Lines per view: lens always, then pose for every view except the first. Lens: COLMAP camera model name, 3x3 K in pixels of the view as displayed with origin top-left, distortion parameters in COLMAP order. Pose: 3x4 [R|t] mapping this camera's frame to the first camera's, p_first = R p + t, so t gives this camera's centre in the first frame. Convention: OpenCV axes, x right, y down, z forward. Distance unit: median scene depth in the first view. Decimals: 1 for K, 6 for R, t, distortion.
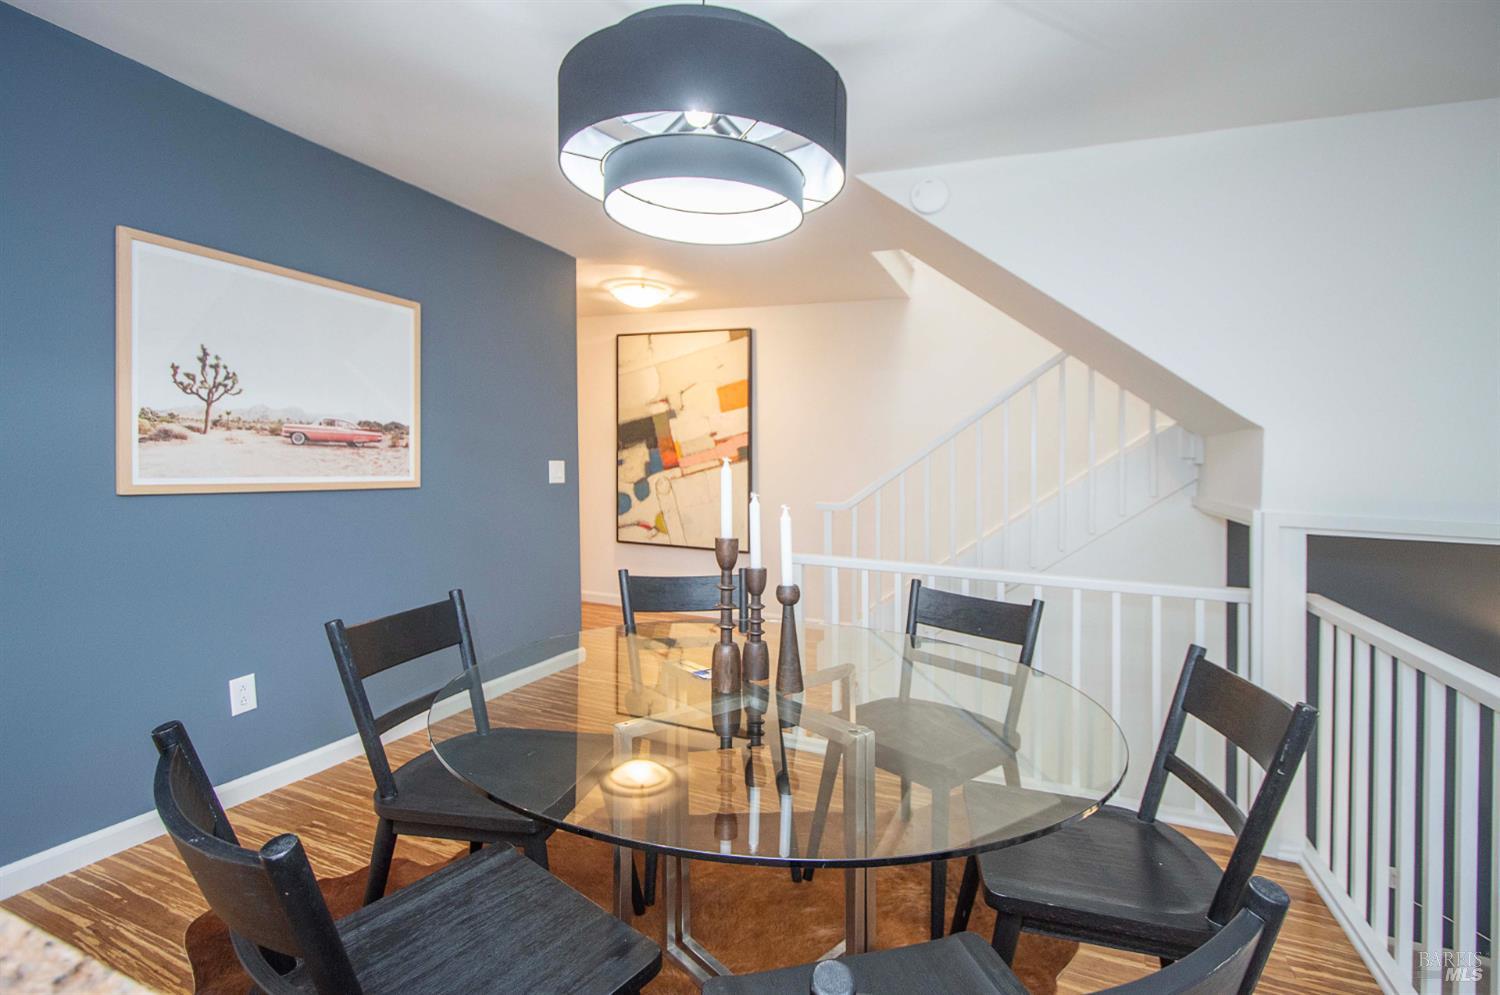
lens RADIAL K [[692.1, 0, 776.5], [0, 692.1, 427.6], [0, 0, 1]] dist [-0.000731, 0.000259]
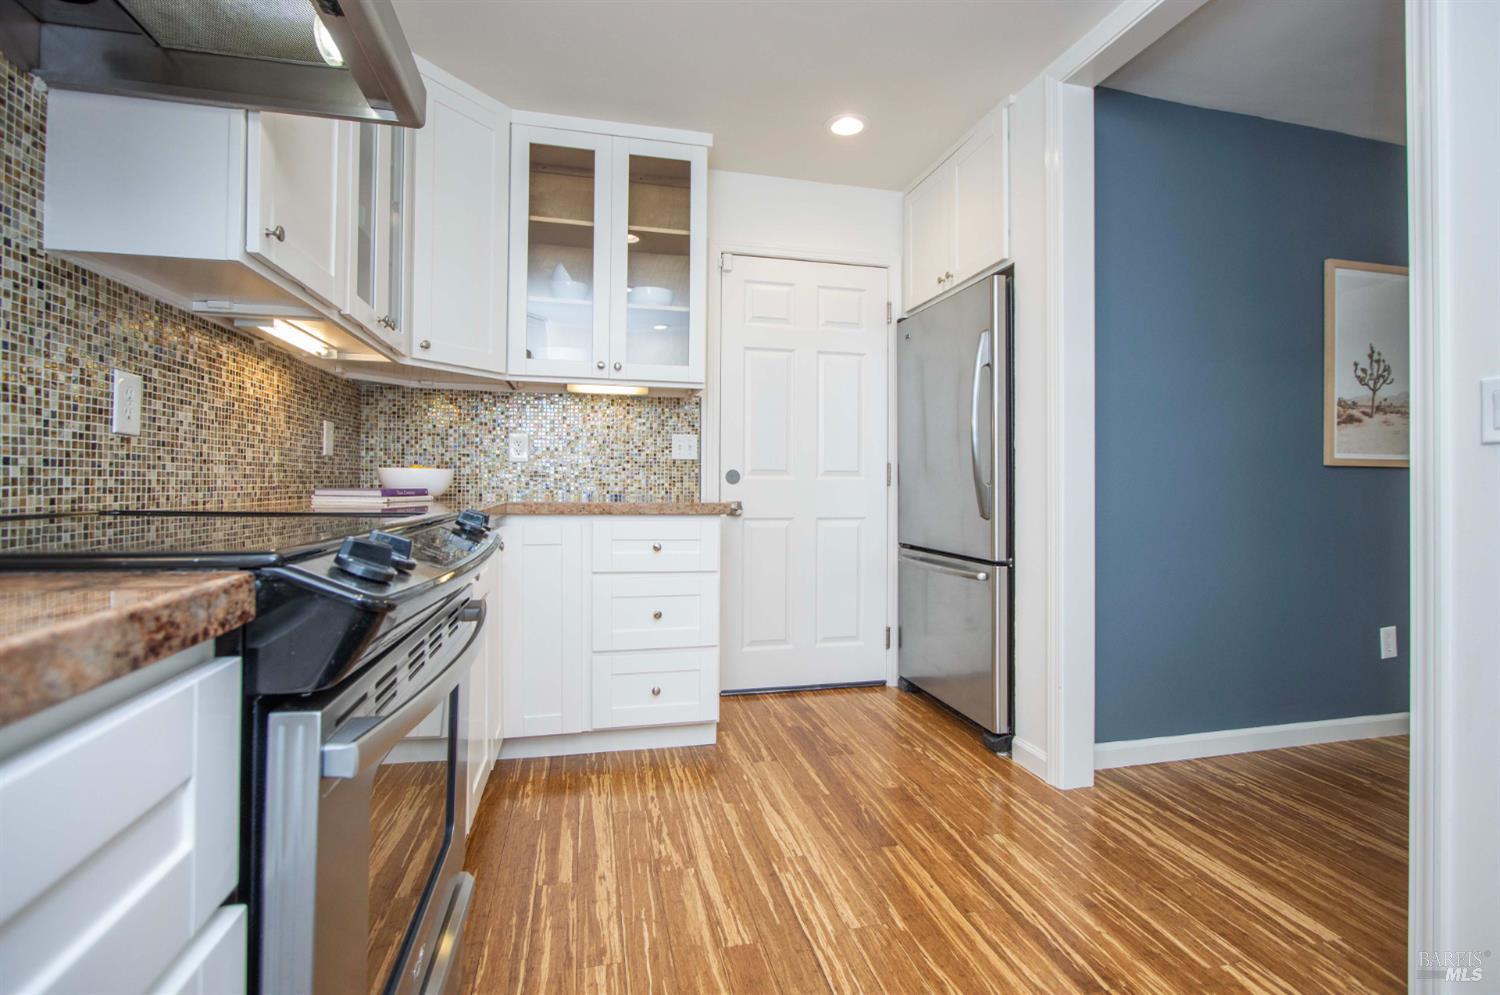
lens RADIAL K [[706.9, 0, 773.7], [0, 706.9, 467.6], [0, 0, 1]] dist [-0.003150, 0.001845]
pose [[0.597324, -0.035856, -0.801198, -0.223410], [0.045090, 0.998921, -0.011088, 0.030420], [0.800732, -0.029503, 0.598296, -0.281522]]
